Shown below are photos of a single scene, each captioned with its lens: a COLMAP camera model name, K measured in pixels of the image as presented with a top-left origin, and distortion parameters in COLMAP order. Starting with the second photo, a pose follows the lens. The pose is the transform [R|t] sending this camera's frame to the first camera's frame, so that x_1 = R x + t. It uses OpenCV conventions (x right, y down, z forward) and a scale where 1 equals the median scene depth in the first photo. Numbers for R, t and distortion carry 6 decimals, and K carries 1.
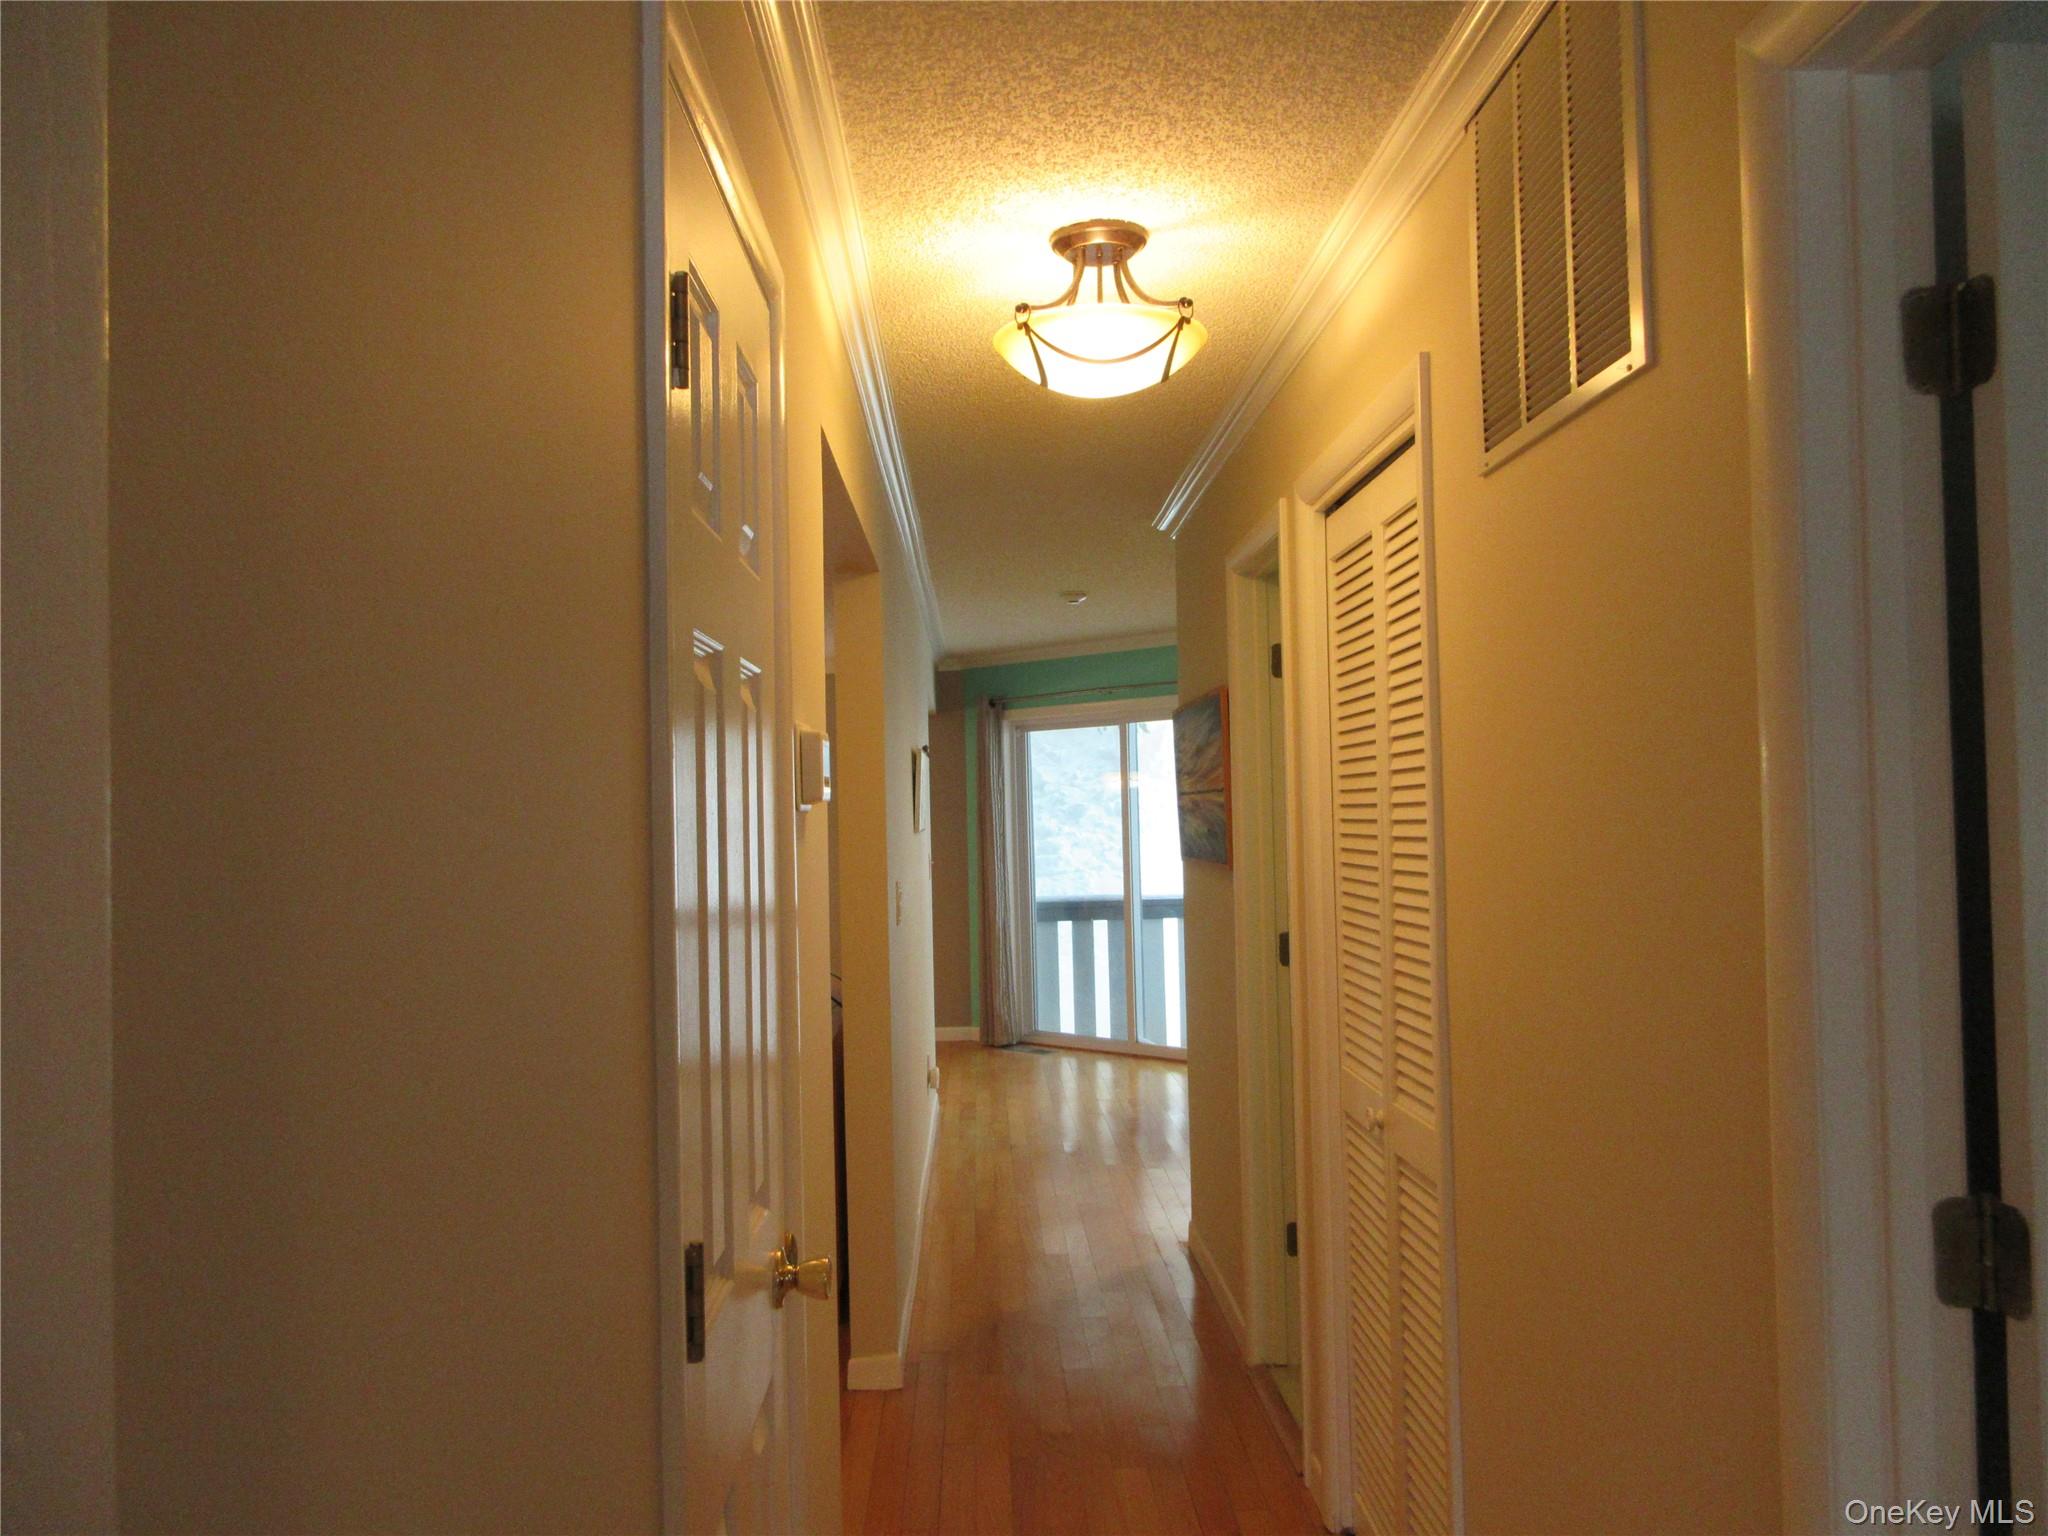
lens RADIAL K [[1503.6, 0, 1025.0], [0, 1503.6, 766.5], [0, 0, 1]] dist [-0.003614, -0.004176]
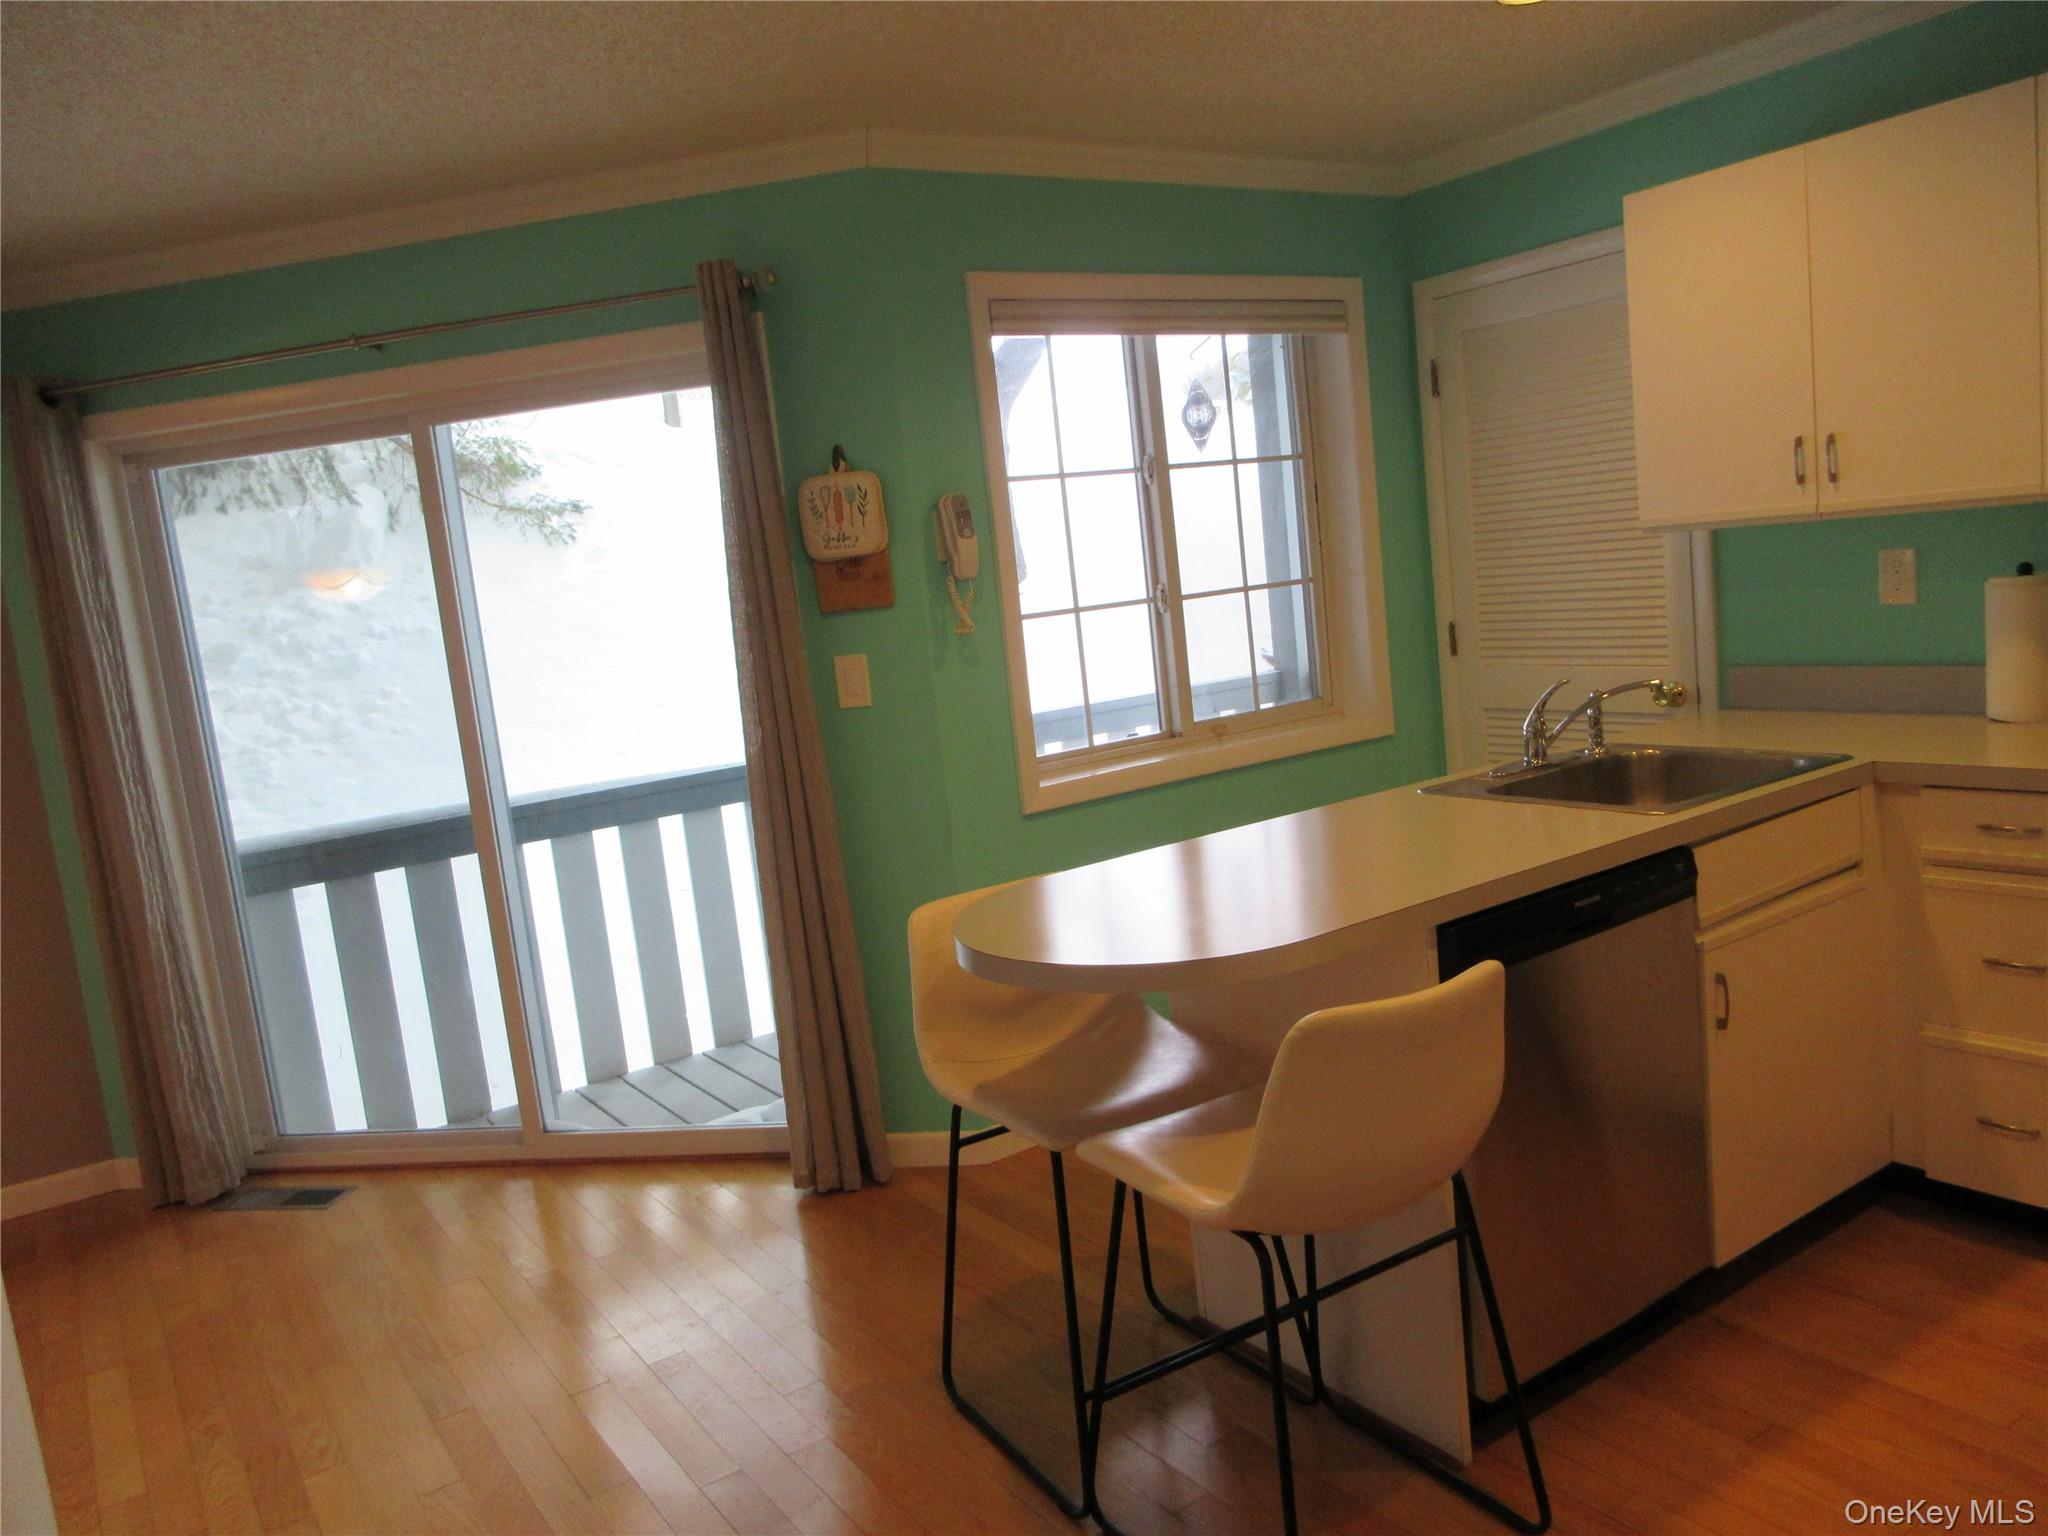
lens RADIAL K [[1503.6, 0, 1021.7], [0, 1503.6, 776.9], [0, 0, 1]] dist [-0.003614, -0.004176]
pose [[0.844947, -0.138685, 0.516557, -0.022744], [0.070297, 0.986215, 0.149792, 0.016771], [-0.530210, -0.090254, 0.843049, 0.505759]]
